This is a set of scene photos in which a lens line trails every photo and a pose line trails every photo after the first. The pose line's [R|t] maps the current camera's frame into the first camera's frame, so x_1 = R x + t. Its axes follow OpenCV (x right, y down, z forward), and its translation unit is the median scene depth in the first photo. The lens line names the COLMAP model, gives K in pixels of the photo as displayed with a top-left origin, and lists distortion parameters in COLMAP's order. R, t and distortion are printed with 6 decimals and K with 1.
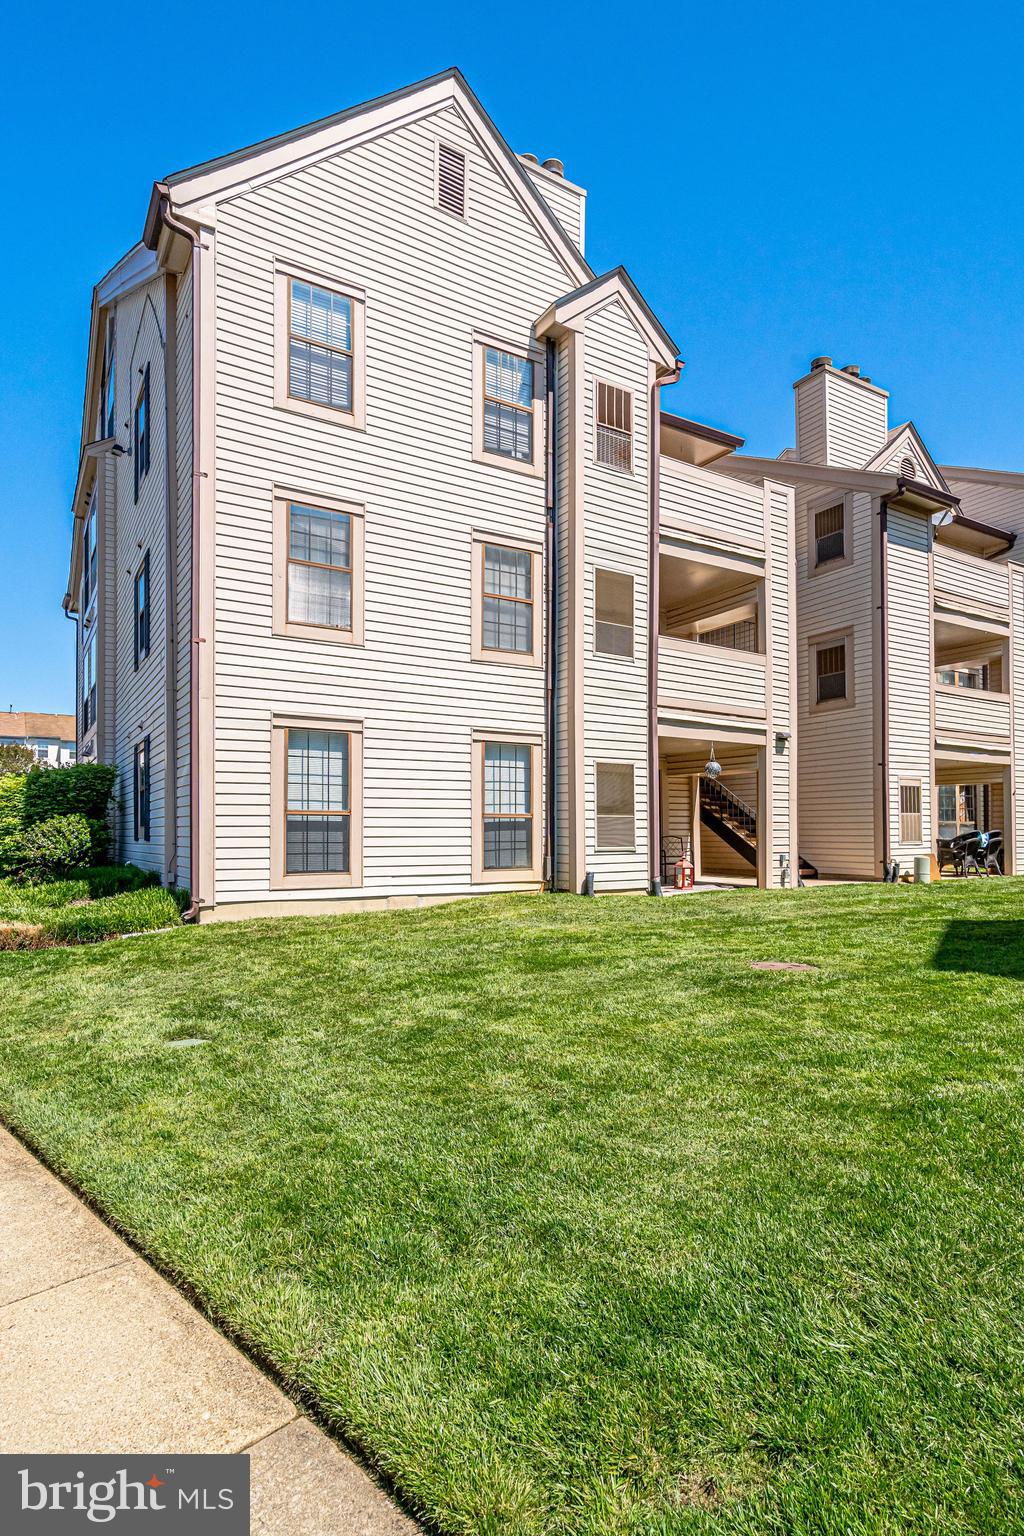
lens RADIAL K [[785.1, 0, 512.2], [0, 785.1, 801.2], [0, 0, 1]] dist [0.000642, -0.001195]
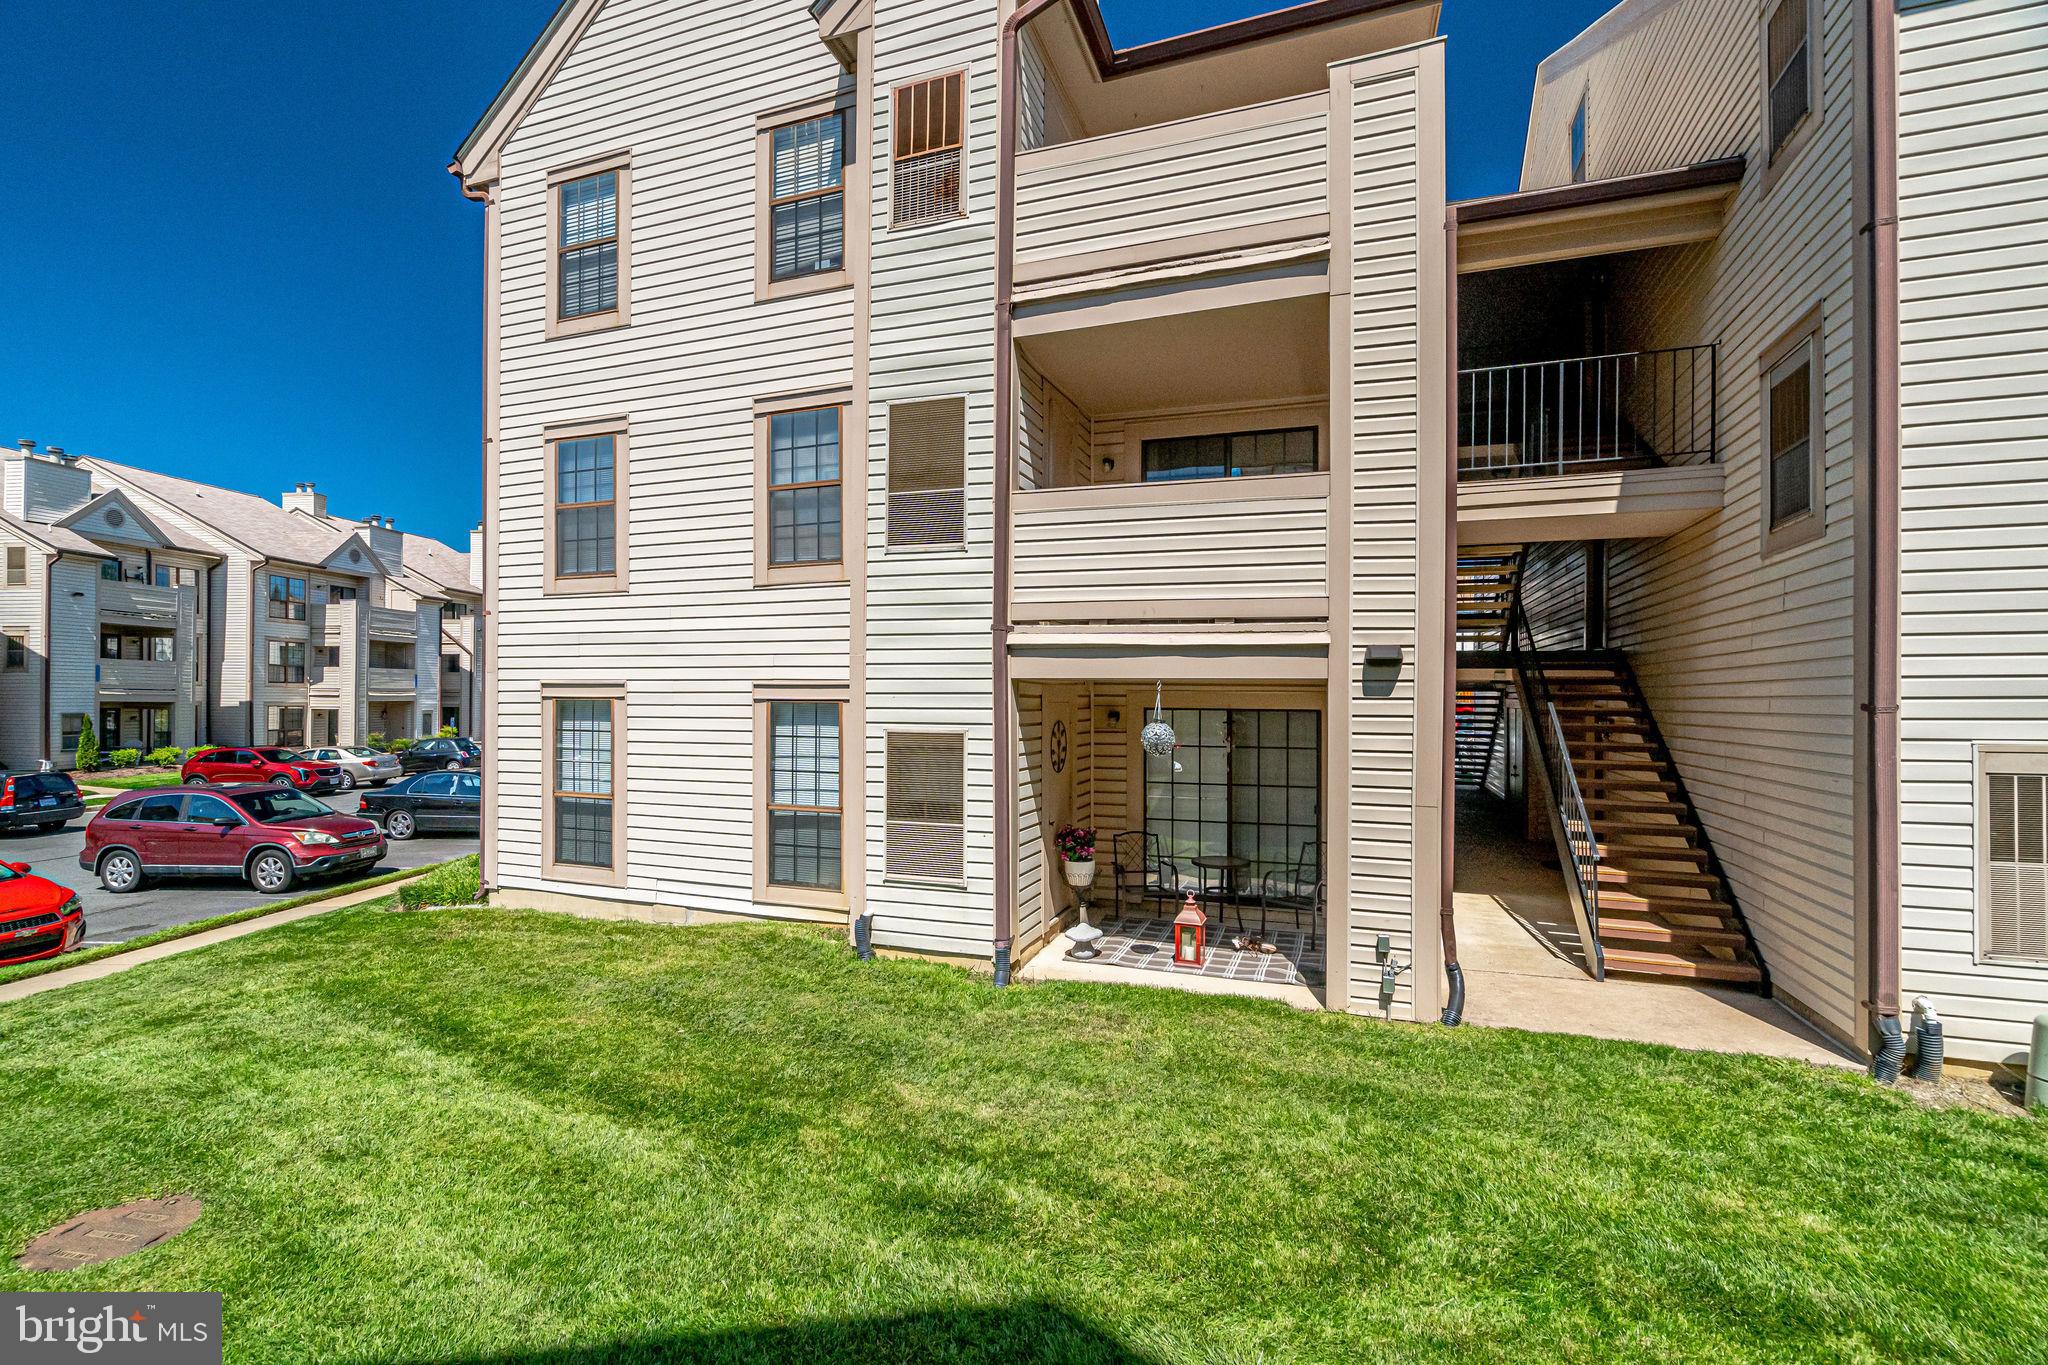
lens RADIAL K [[919.0, 0, 1024.0], [0, 919.0, 682.5], [0, 0, 1]] dist [-0.008177, -0.000015]
pose [[0.630138, -0.010449, -0.776413, 0.711254], [0.022212, 0.999743, 0.004573, -0.087142], [0.776165, -0.020128, 0.630208, 0.634658]]
